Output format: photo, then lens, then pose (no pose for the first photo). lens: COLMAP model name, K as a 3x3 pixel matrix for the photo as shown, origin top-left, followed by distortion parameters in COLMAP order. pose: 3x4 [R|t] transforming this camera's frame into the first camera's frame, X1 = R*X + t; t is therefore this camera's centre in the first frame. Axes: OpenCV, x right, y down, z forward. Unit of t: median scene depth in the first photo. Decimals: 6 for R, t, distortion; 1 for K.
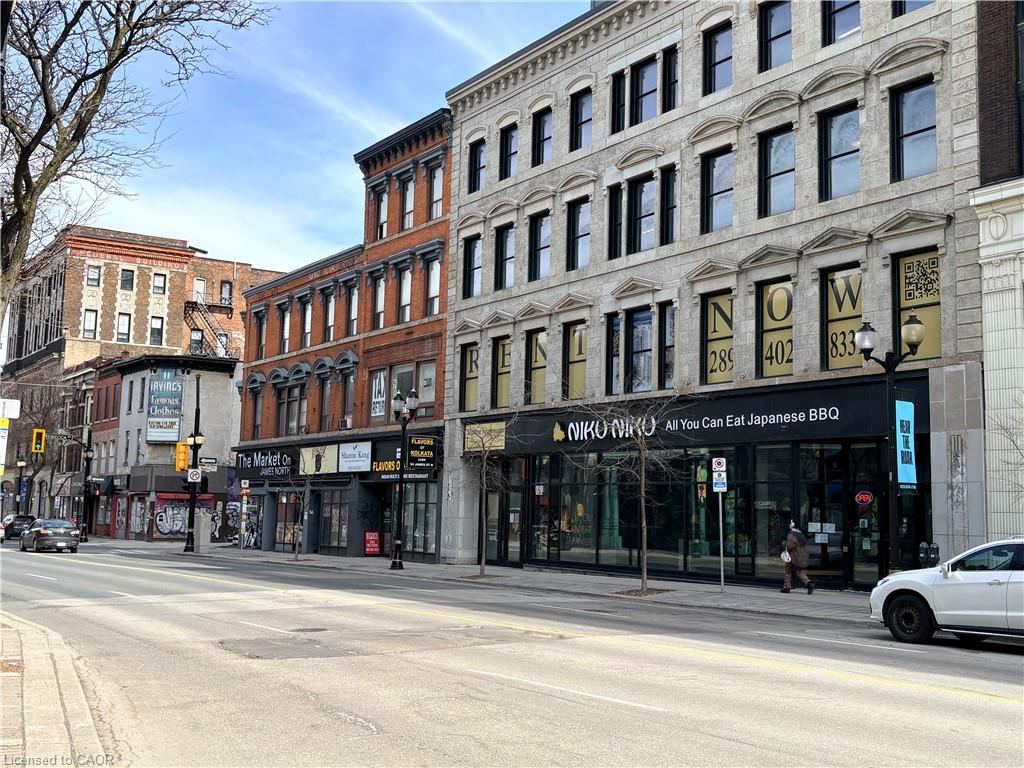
lens RADIAL K [[1089.1, 0, 512.0], [0, 1089.1, 384.0], [0, 0, 1]] dist [0.113835, 0.004821]
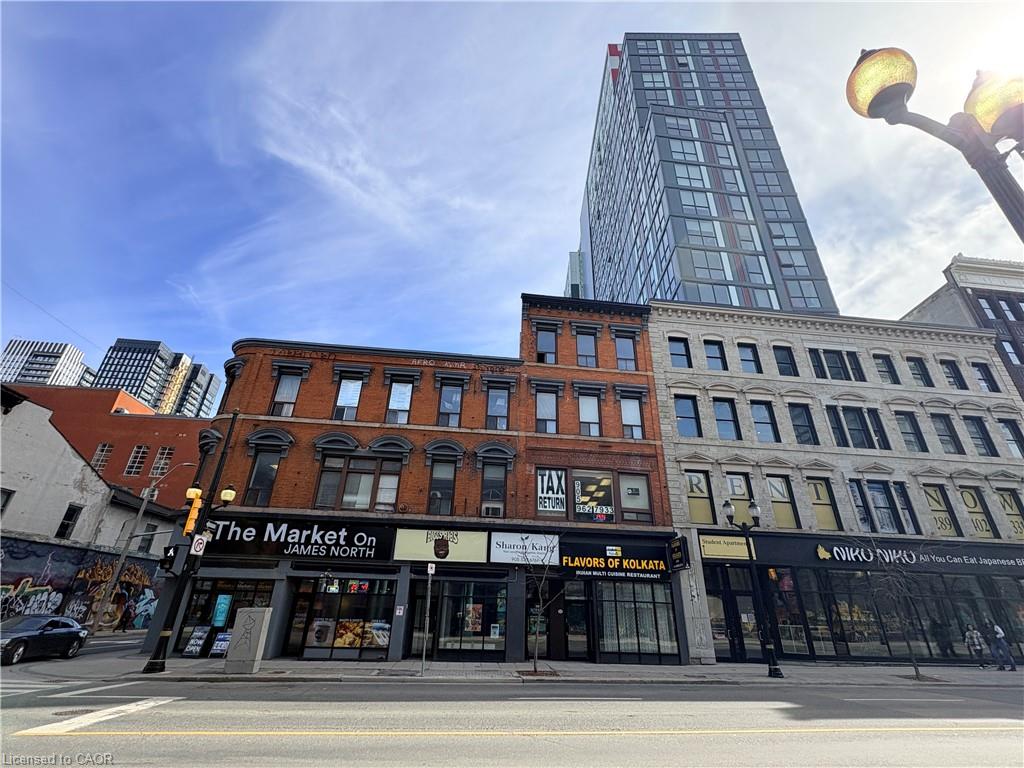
lens RADIAL K [[455.9, 0, 512.0], [0, 455.9, 384.0], [0, 0, 1]] dist [-0.000469, -0.000427]
pose [[0.484395, 0.382427, 0.786836, -0.615702], [-0.120005, 0.919940, -0.373242, 0.098232], [-0.866580, 0.086372, 0.491508, 0.907355]]
